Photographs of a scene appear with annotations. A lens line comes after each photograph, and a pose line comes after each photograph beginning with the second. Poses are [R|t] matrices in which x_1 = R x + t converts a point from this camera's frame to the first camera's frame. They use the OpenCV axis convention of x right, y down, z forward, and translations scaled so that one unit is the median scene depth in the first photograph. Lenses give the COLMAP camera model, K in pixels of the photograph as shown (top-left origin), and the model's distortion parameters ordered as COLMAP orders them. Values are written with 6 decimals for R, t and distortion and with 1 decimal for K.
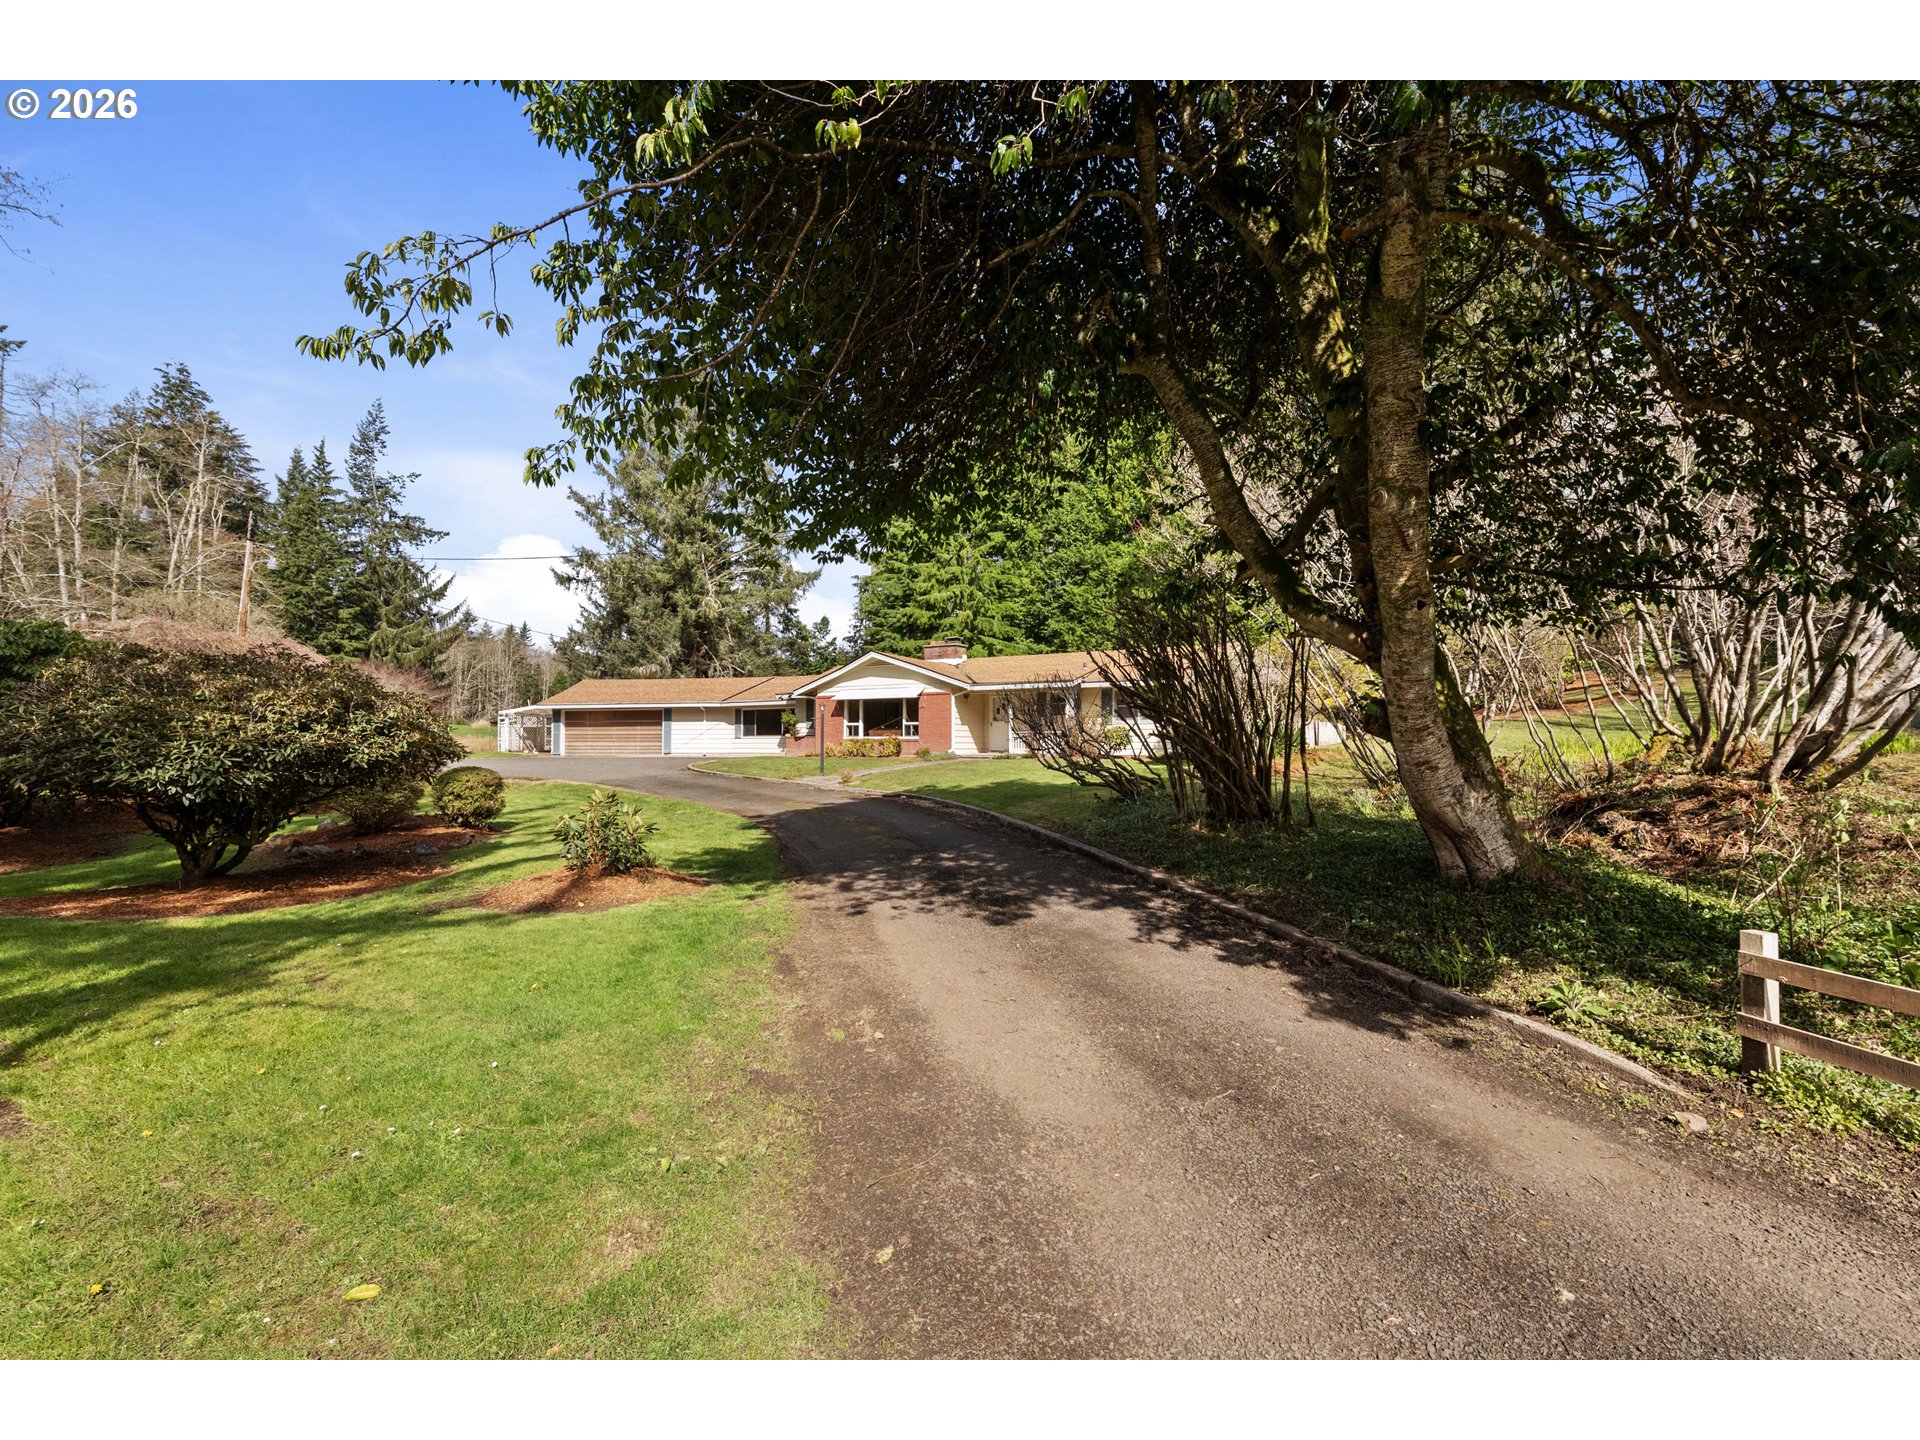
lens RADIAL K [[771.8, 0, 966.4], [0, 771.8, 709.8], [0, 0, 1]] dist [-0.011420, -0.000714]
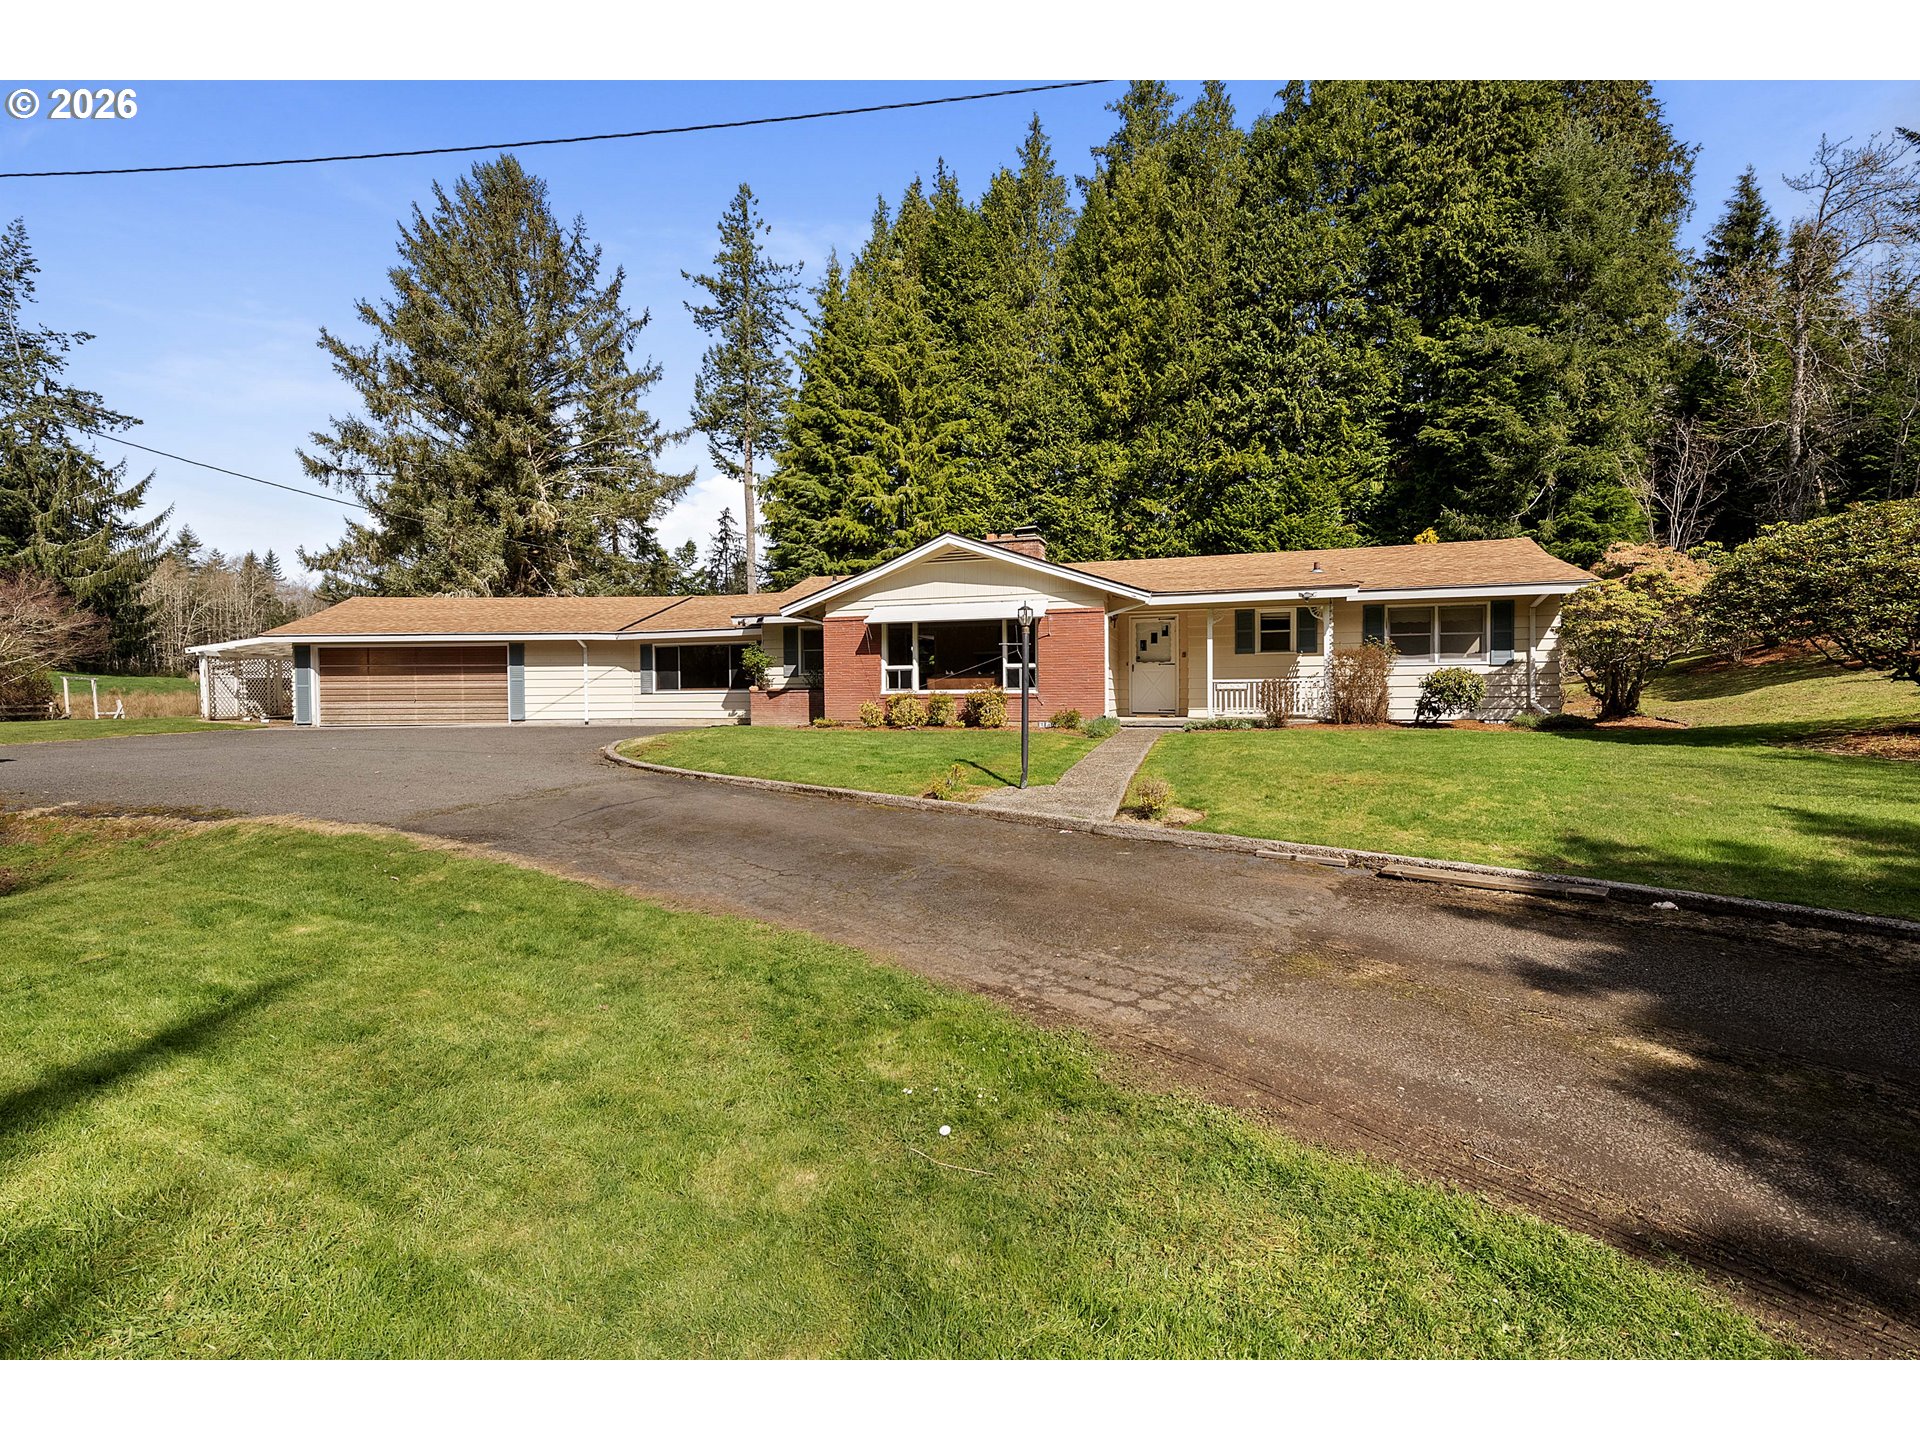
lens RADIAL K [[777.9, 0, 951.9], [0, 777.9, 704.9], [0, 0, 1]] dist [-0.012382, 0.000400]
pose [[0.981158, -0.009433, 0.192974, -0.099738], [-0.001305, 0.998461, 0.055438, 0.006497], [-0.193200, -0.054645, 0.979636, 0.200529]]
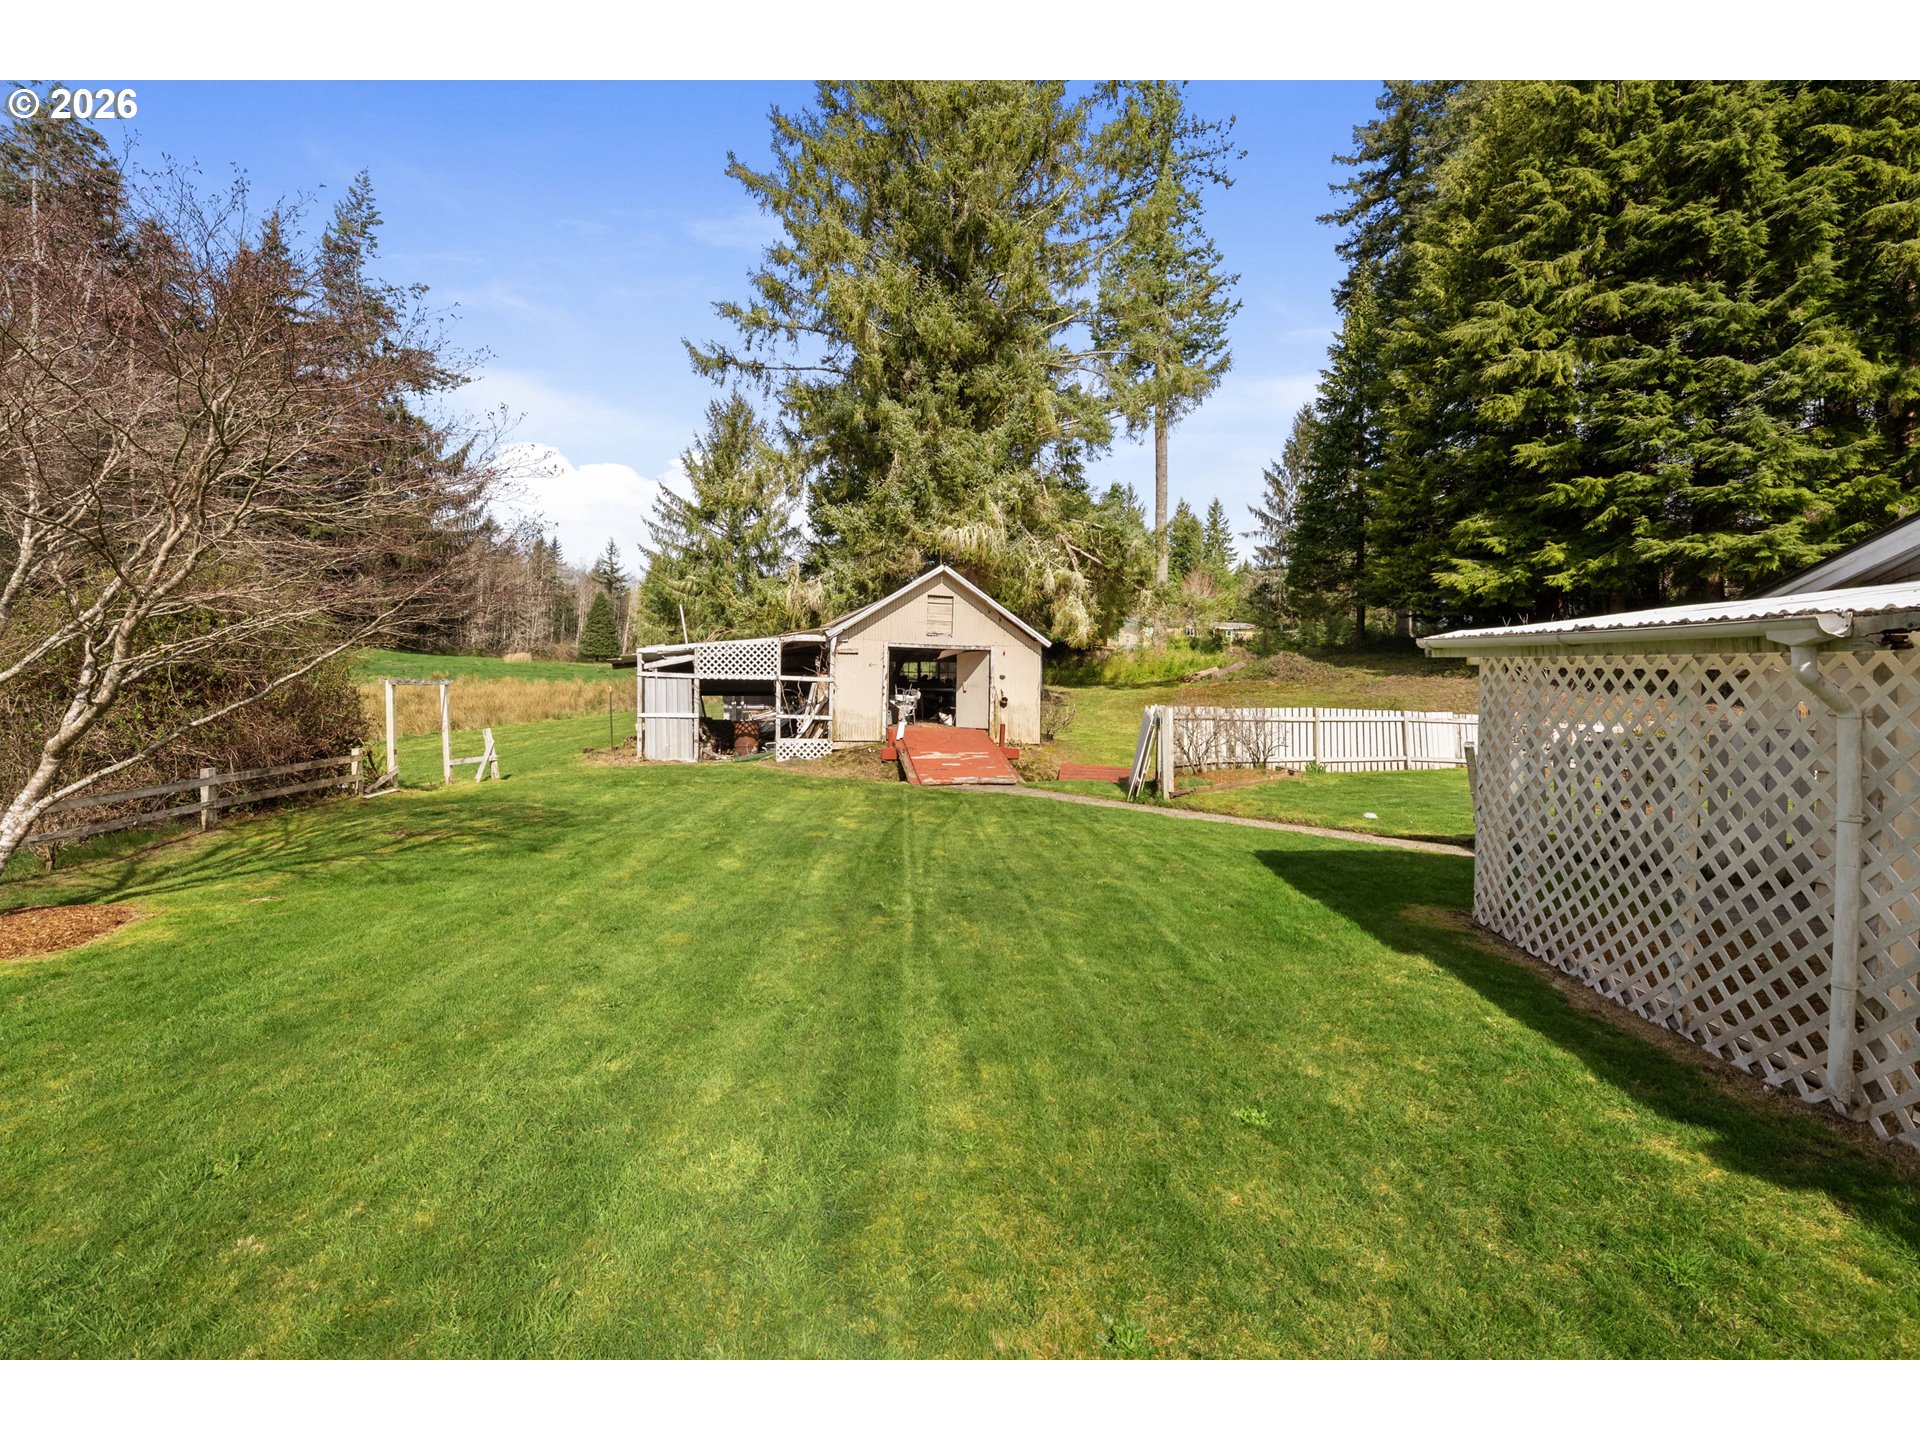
lens RADIAL K [[777.9, 0, 951.9], [0, 777.9, 704.9], [0, 0, 1]] dist [-0.012382, 0.000400]
pose [[0.999113, 0.029262, -0.030293, -0.378117], [-0.027338, 0.997697, 0.062078, 0.011885], [0.032039, -0.061195, 0.997611, 0.543322]]
